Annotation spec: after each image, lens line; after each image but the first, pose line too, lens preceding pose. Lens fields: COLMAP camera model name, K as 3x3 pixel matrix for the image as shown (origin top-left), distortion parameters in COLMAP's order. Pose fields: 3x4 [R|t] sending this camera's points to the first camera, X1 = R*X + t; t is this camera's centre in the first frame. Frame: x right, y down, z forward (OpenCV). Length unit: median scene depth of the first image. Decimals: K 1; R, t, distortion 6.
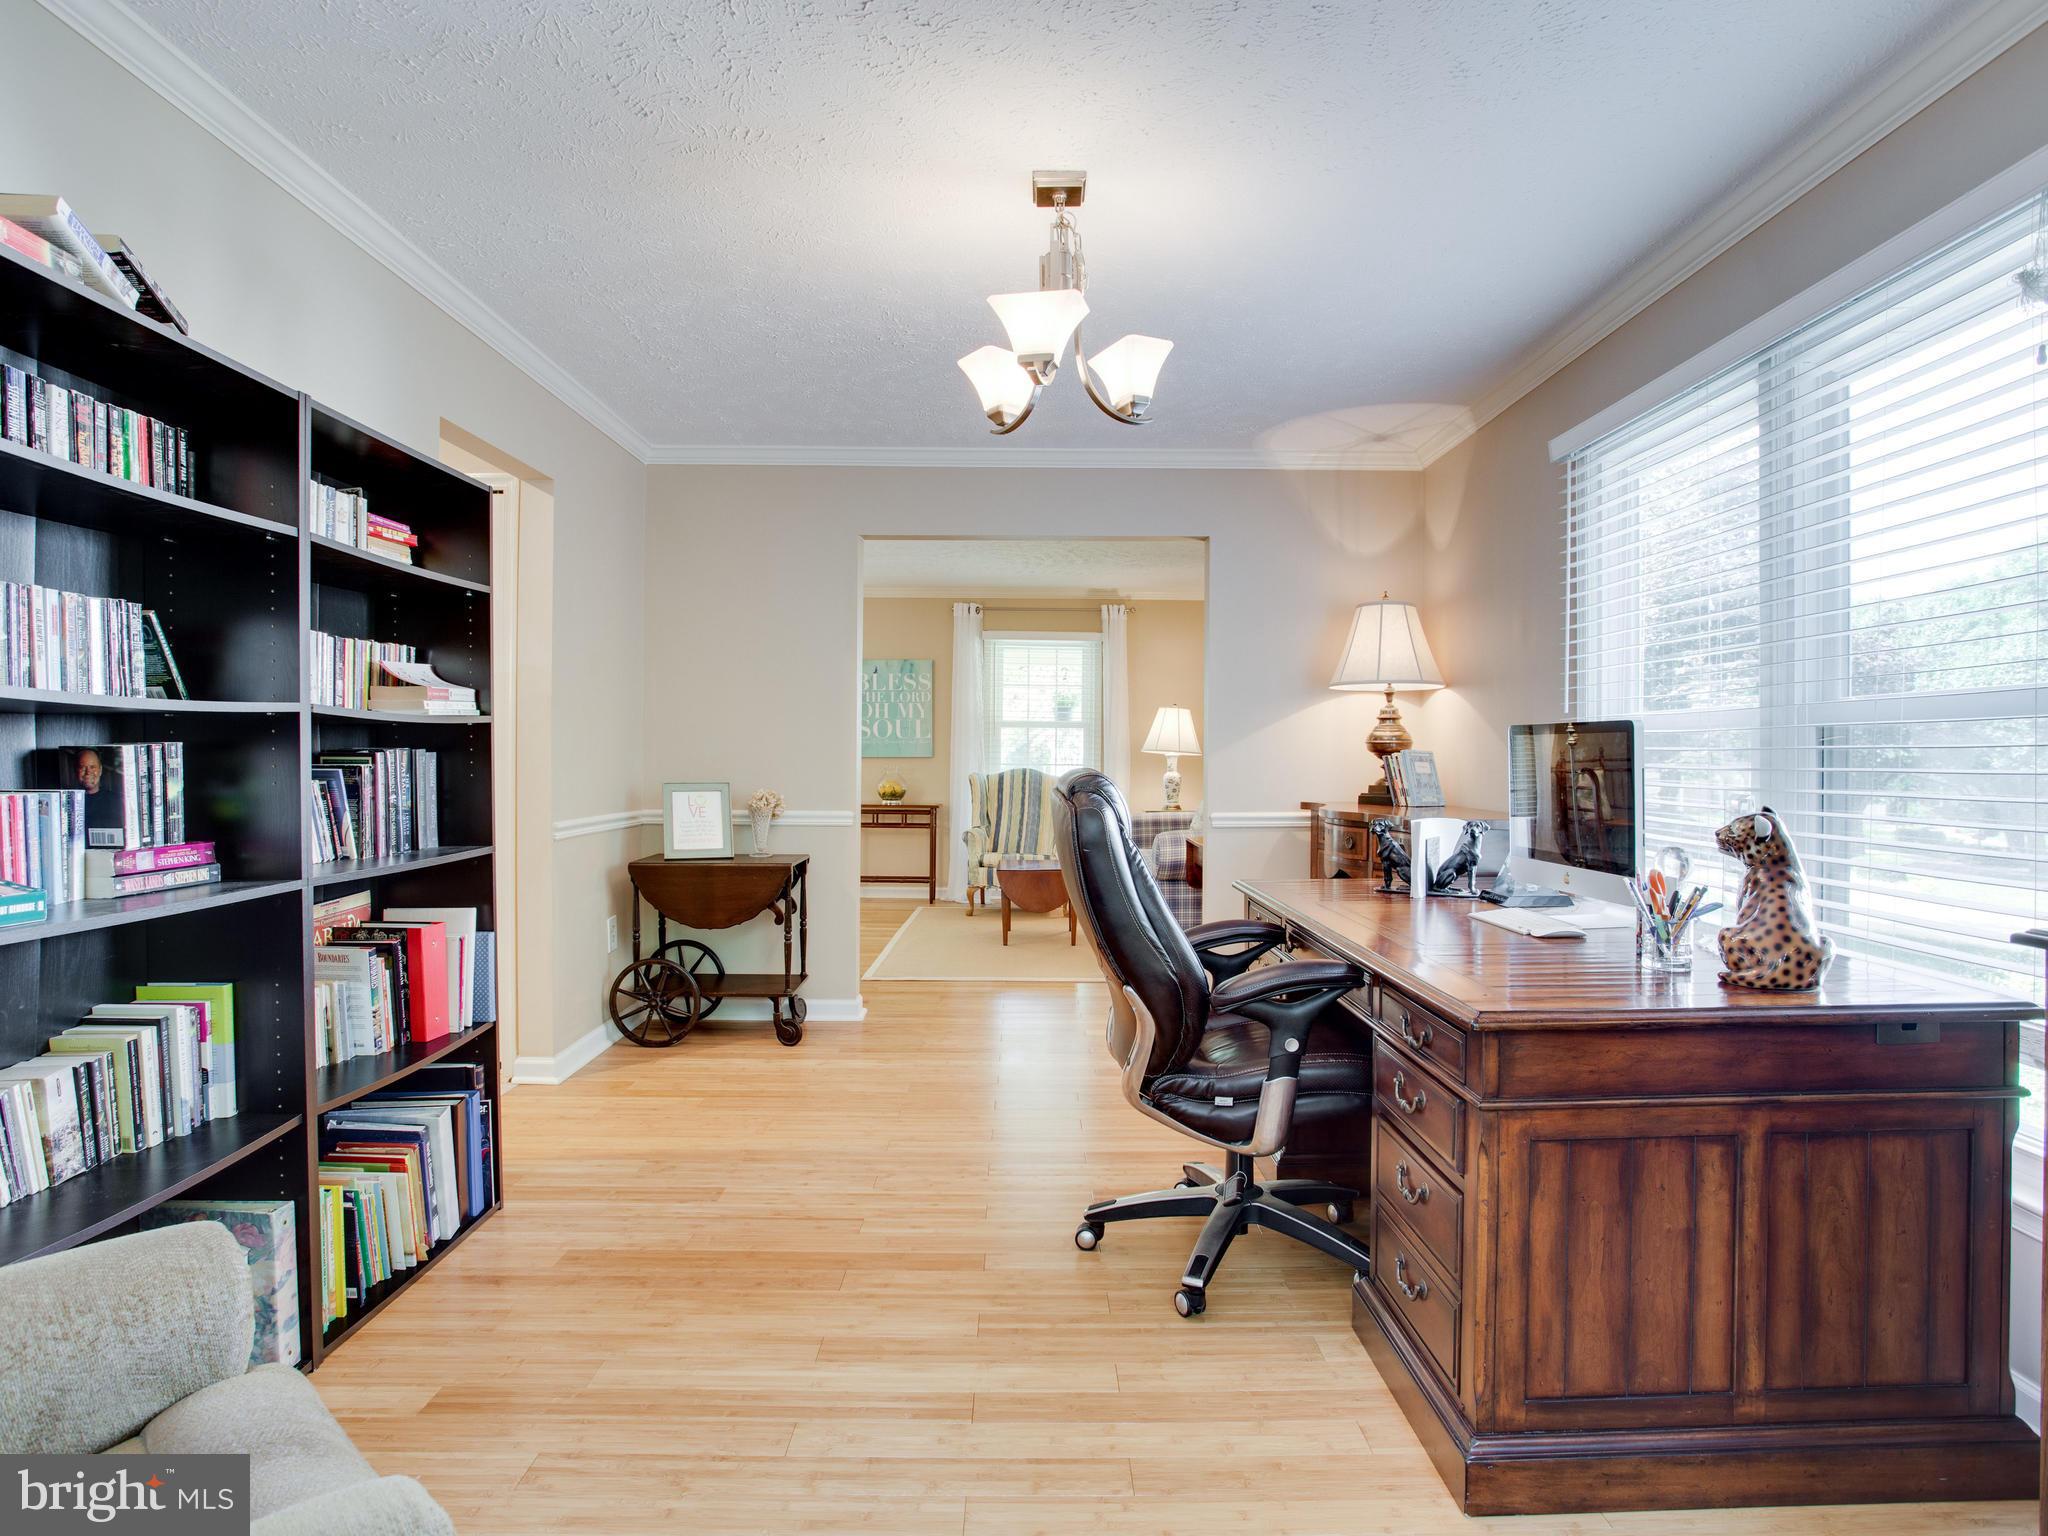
lens RADIAL K [[1145.1, 0, 1024.2], [0, 1145.1, 769.3], [0, 0, 1]] dist [-0.027255, 0.000966]
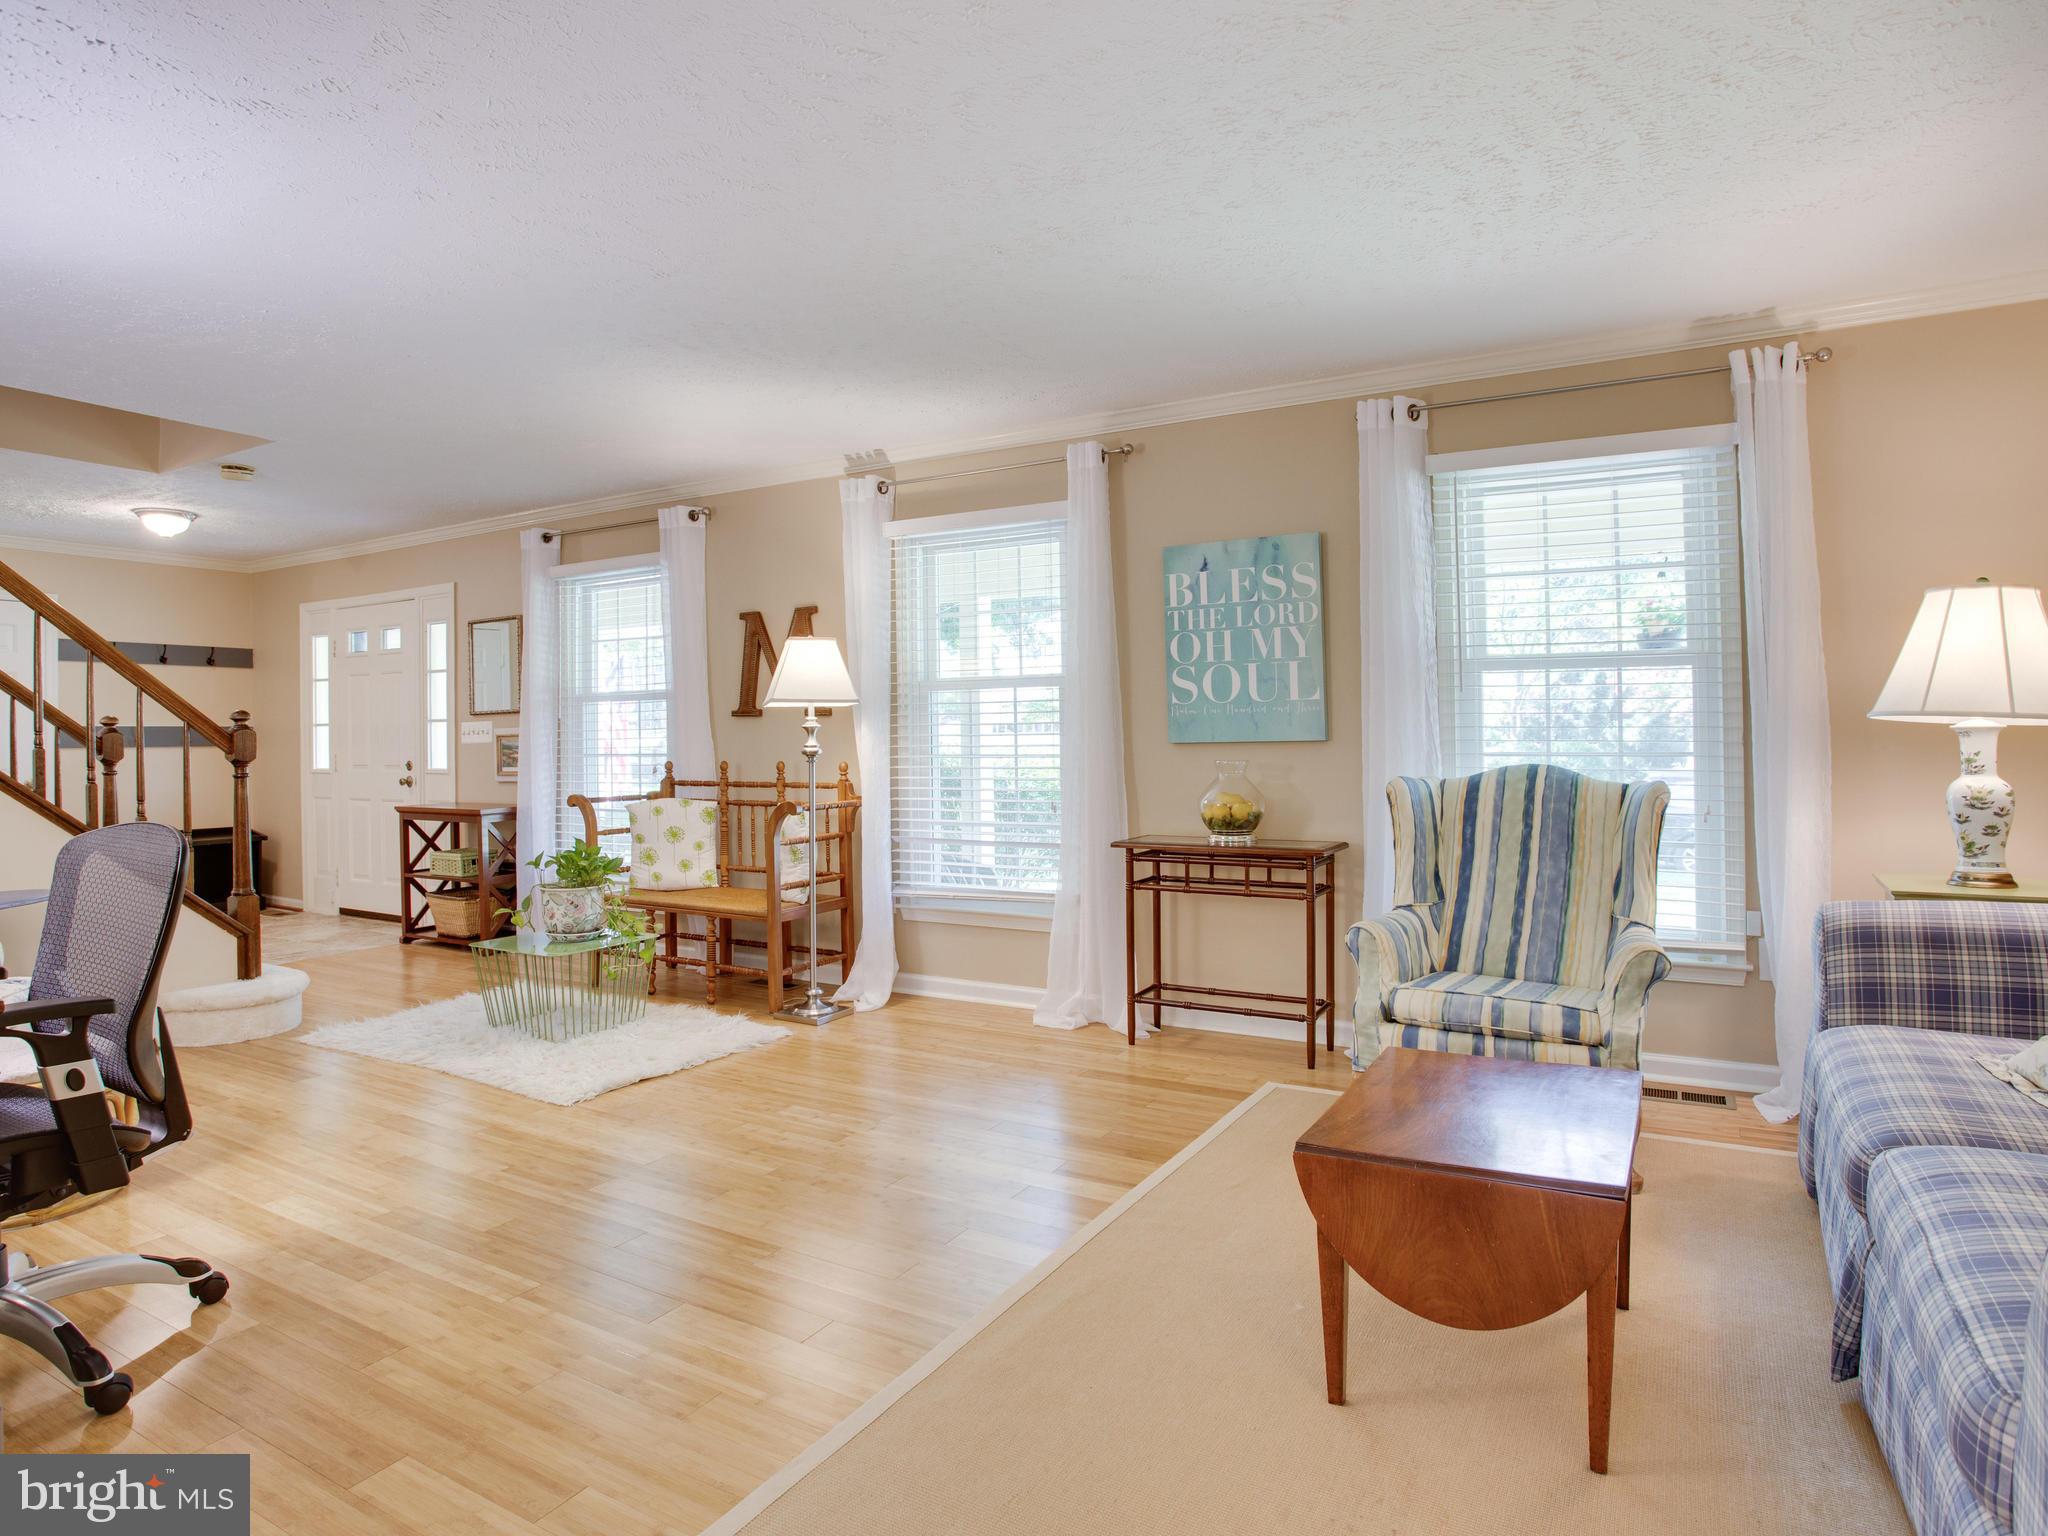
lens RADIAL K [[1145.1, 0, 1040.8], [0, 1145.1, 699.4], [0, 0, 1]] dist [-0.027255, 0.000966]
pose [[0.872136, -0.029828, -0.488353, 0.046884], [0.008903, 0.998942, -0.045114, -0.007387], [0.489182, 0.034998, 0.871479, 0.542676]]
